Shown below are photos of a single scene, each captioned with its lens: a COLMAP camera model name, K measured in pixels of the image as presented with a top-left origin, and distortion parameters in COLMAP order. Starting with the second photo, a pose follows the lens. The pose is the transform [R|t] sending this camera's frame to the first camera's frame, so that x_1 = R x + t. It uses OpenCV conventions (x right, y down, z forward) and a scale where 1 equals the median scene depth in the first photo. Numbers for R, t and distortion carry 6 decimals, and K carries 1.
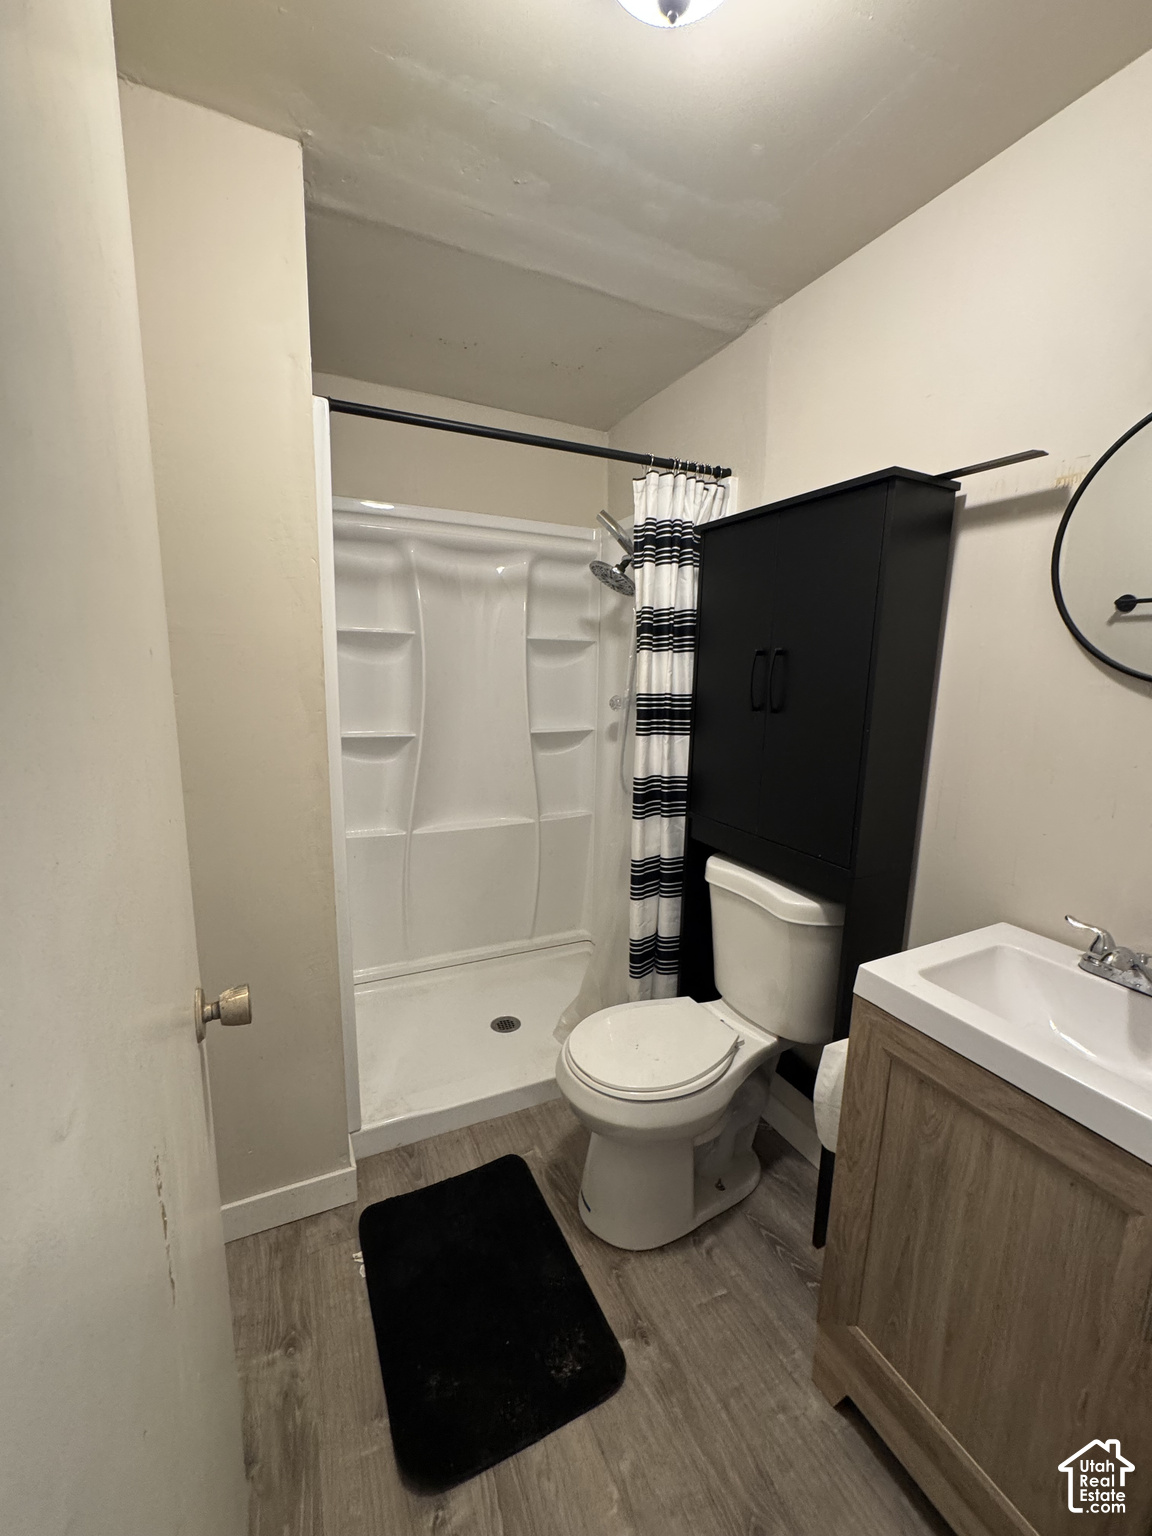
lens RADIAL K [[613.0, 0, 577.3], [0, 613.0, 768.3], [0, 0, 1]] dist [-0.004281, 0.000777]
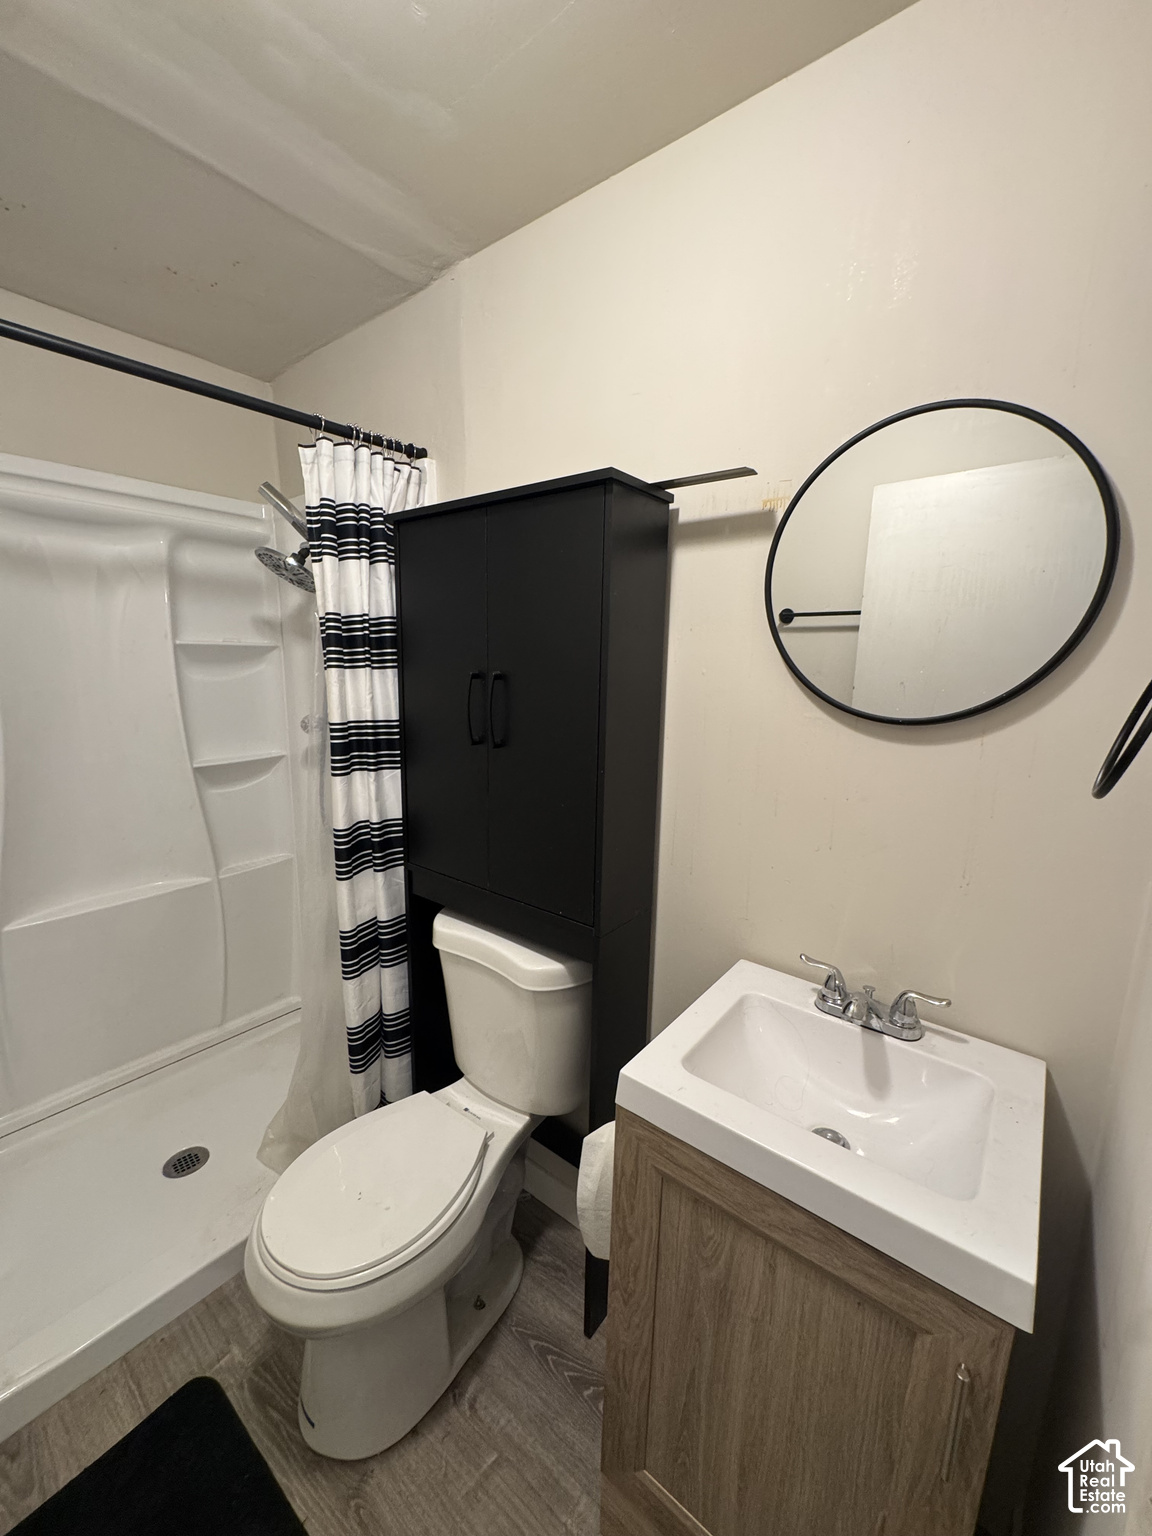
lens RADIAL K [[613.0, 0, 574.6], [0, 613.0, 767.7], [0, 0, 1]] dist [-0.004281, 0.000777]
pose [[0.906470, -0.079860, 0.414650, 0.062205], [0.072283, 0.996806, 0.033962, -0.079623], [-0.416037, -0.000813, 0.909347, 0.179452]]
